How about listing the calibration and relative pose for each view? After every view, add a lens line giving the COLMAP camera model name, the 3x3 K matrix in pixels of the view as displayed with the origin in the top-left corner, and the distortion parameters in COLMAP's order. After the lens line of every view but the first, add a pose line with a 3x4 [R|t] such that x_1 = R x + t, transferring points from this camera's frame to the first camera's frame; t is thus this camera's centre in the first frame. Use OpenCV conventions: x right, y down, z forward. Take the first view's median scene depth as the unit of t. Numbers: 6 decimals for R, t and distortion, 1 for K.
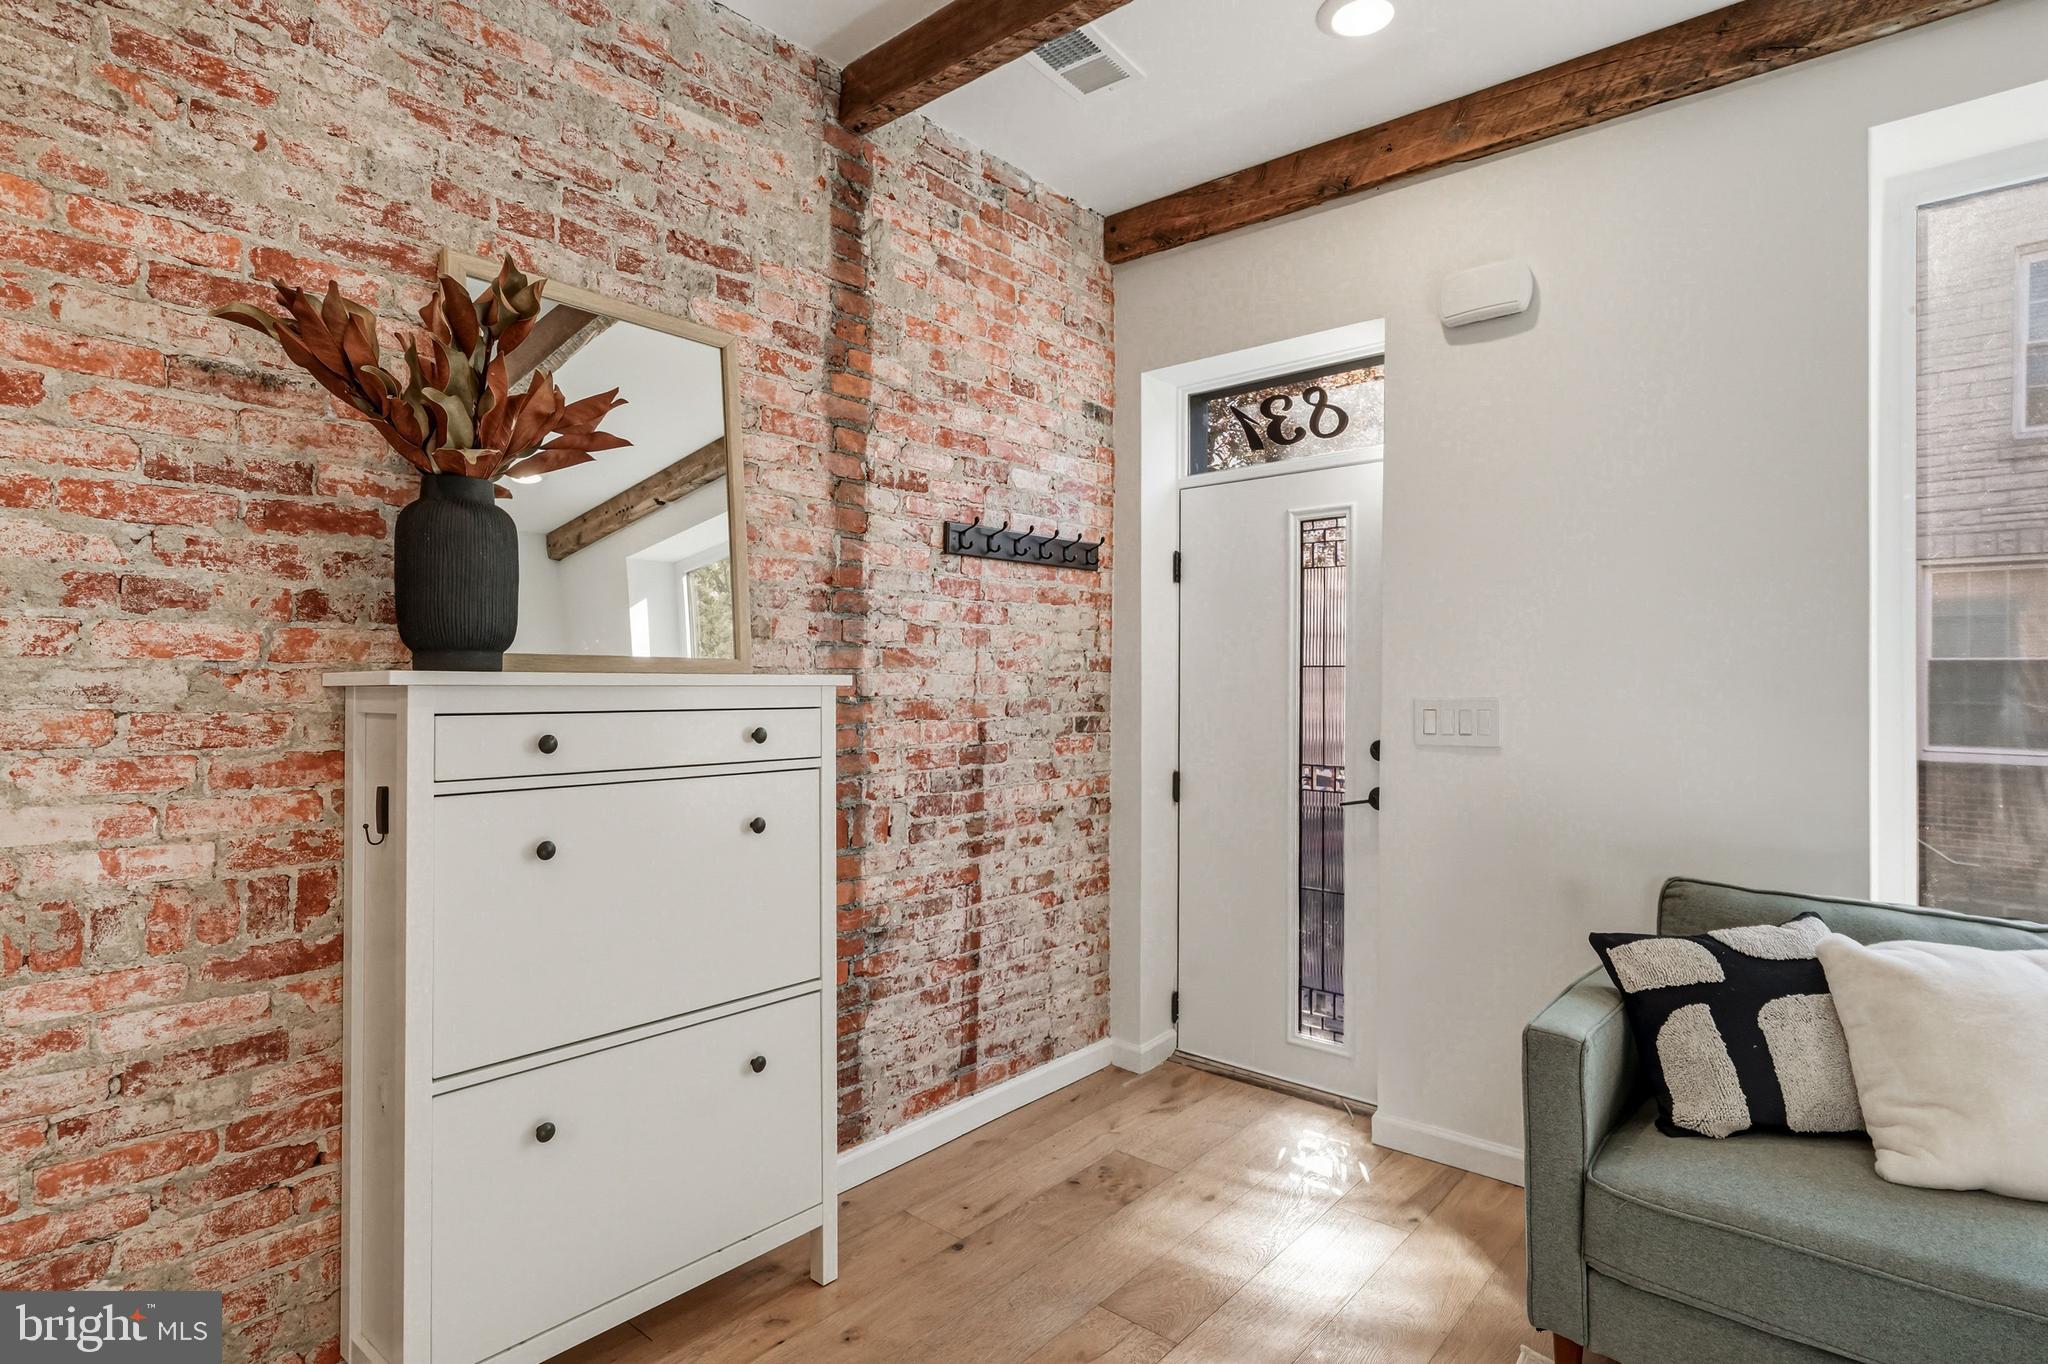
lens RADIAL K [[1017.1, 0, 1024.0], [0, 1017.1, 682.0], [0, 0, 1]] dist [-0.001872, -0.000284]
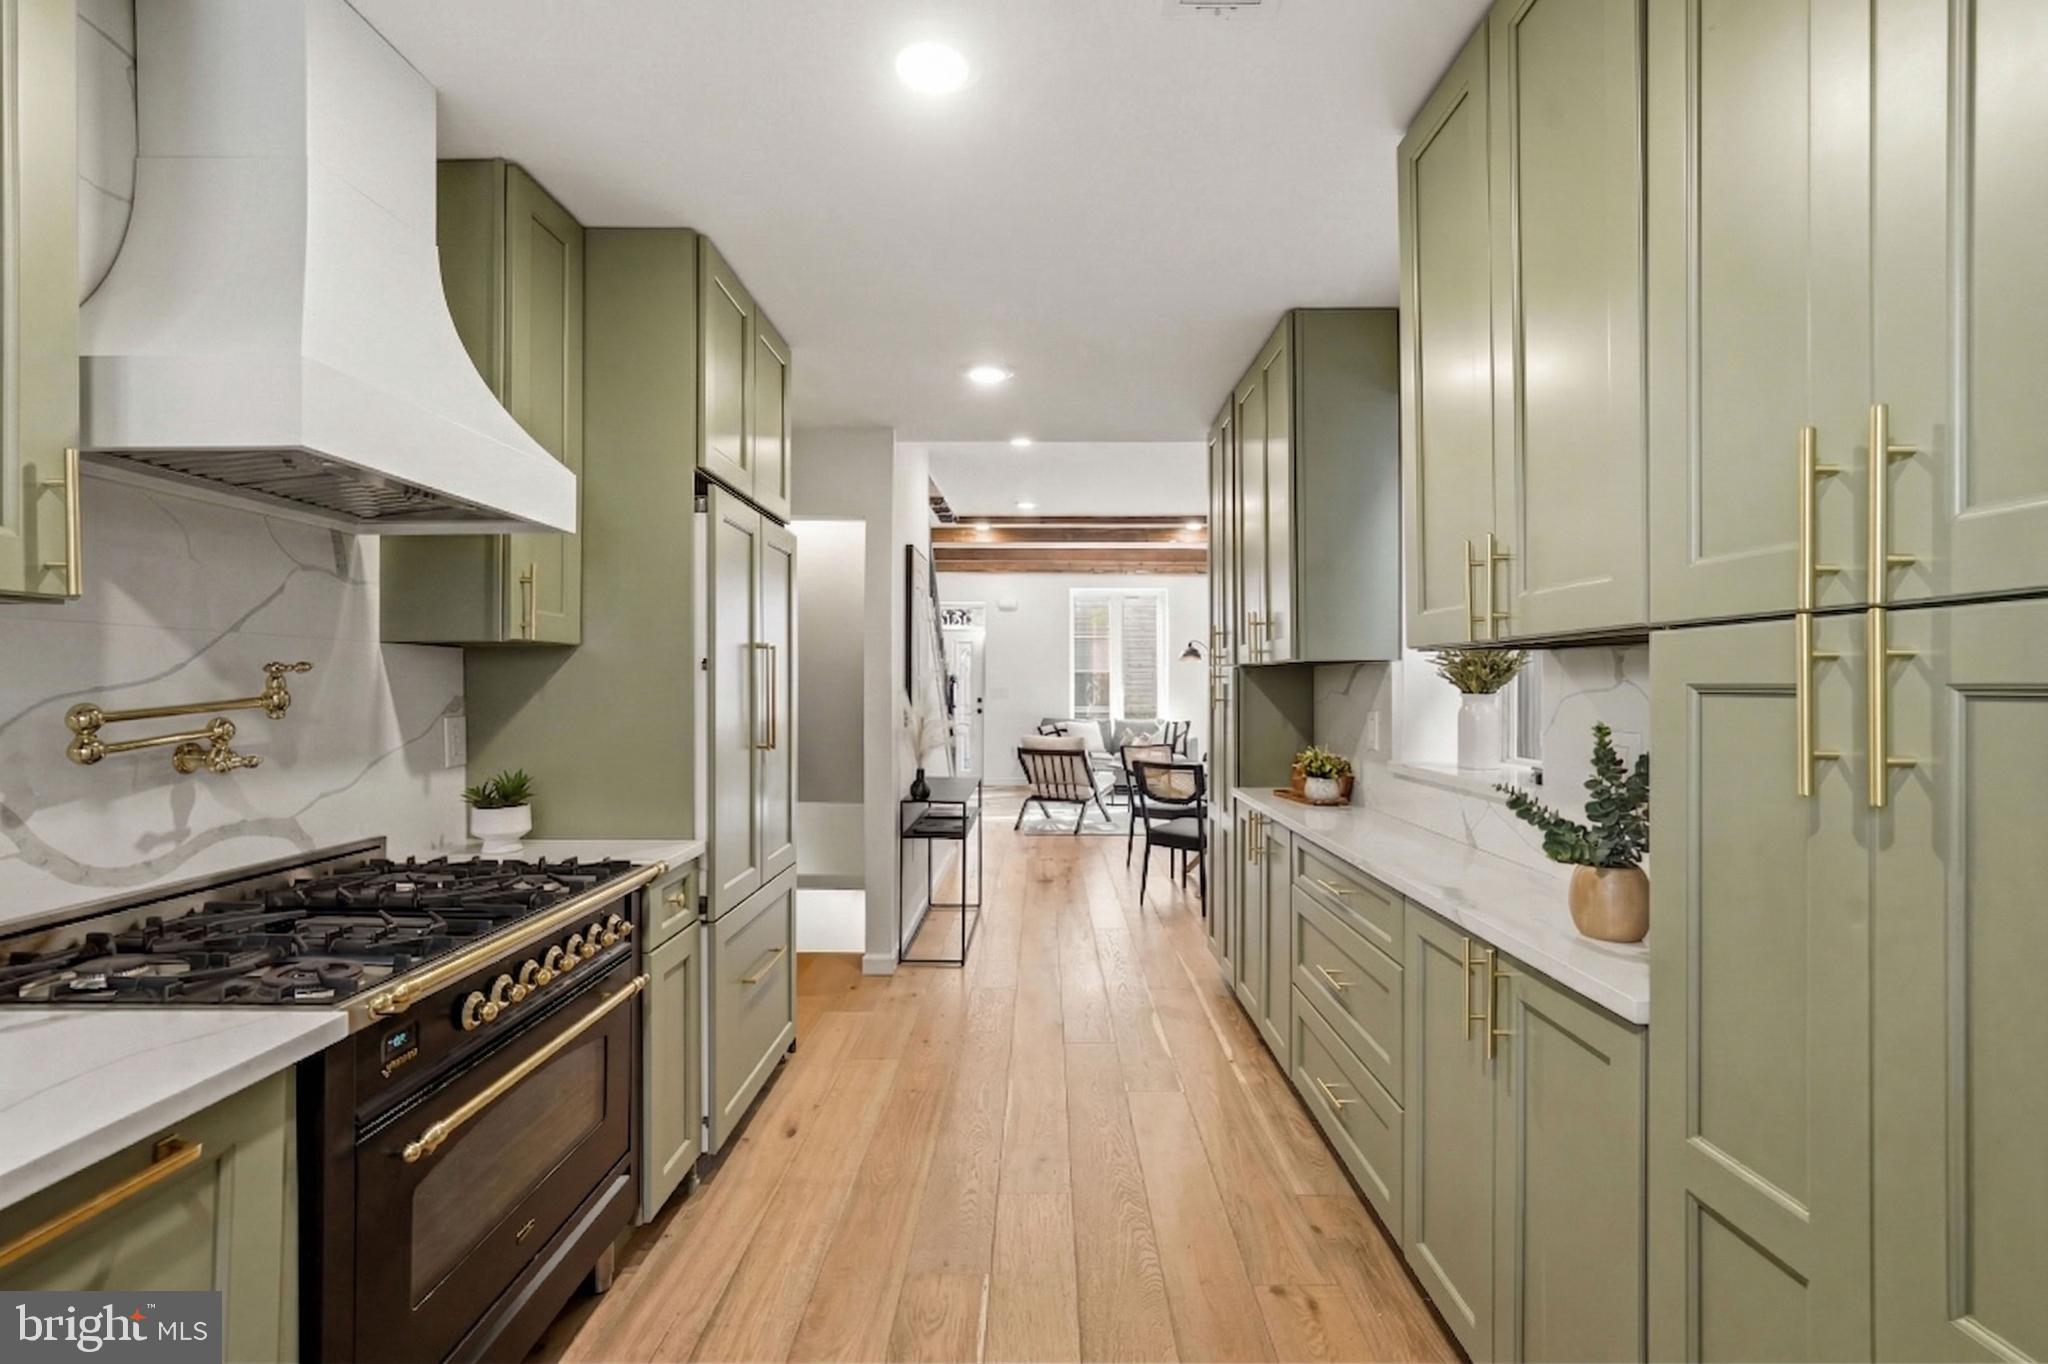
lens RADIAL K [[1017.1, 0, 1024.0], [0, 1017.1, 682.0], [0, 0, 1]] dist [-0.001872, -0.000284]
pose [[0.769555, -0.008274, 0.638527, -2.360647], [0.003860, 0.999958, 0.008305, -0.045889], [-0.638568, -0.003926, 0.769555, -2.538627]]
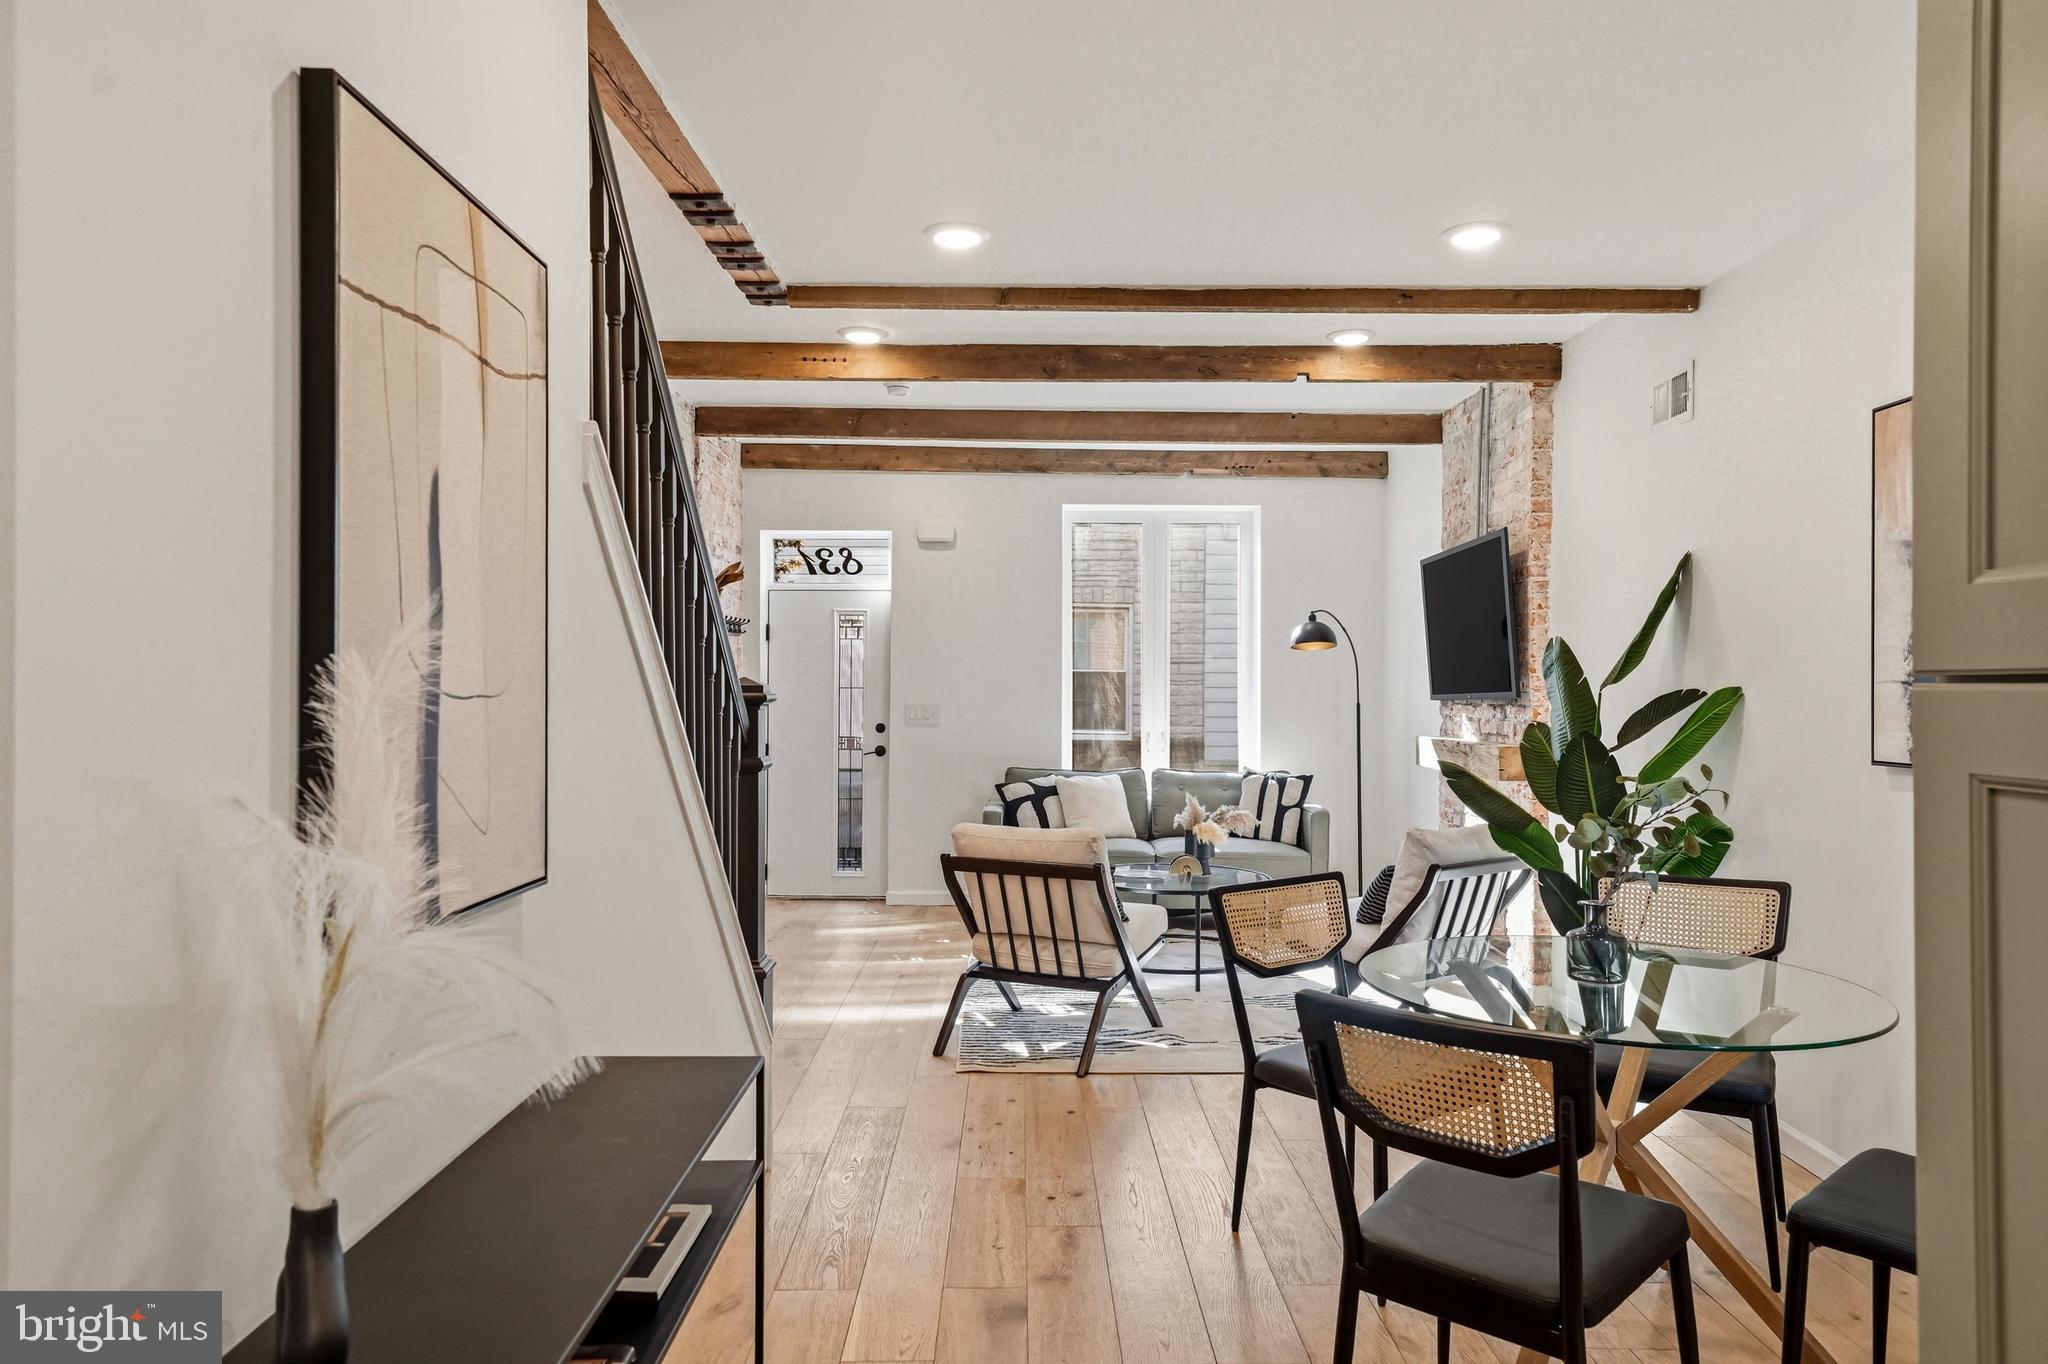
lens RADIAL K [[1017.1, 0, 1024.0], [0, 1017.1, 682.0], [0, 0, 1]] dist [-0.001872, -0.000284]
pose [[0.756296, -0.012305, 0.654114, -0.862281], [0.000538, 0.999834, 0.018186, -0.071697], [-0.654230, -0.013402, 0.756177, -0.846444]]
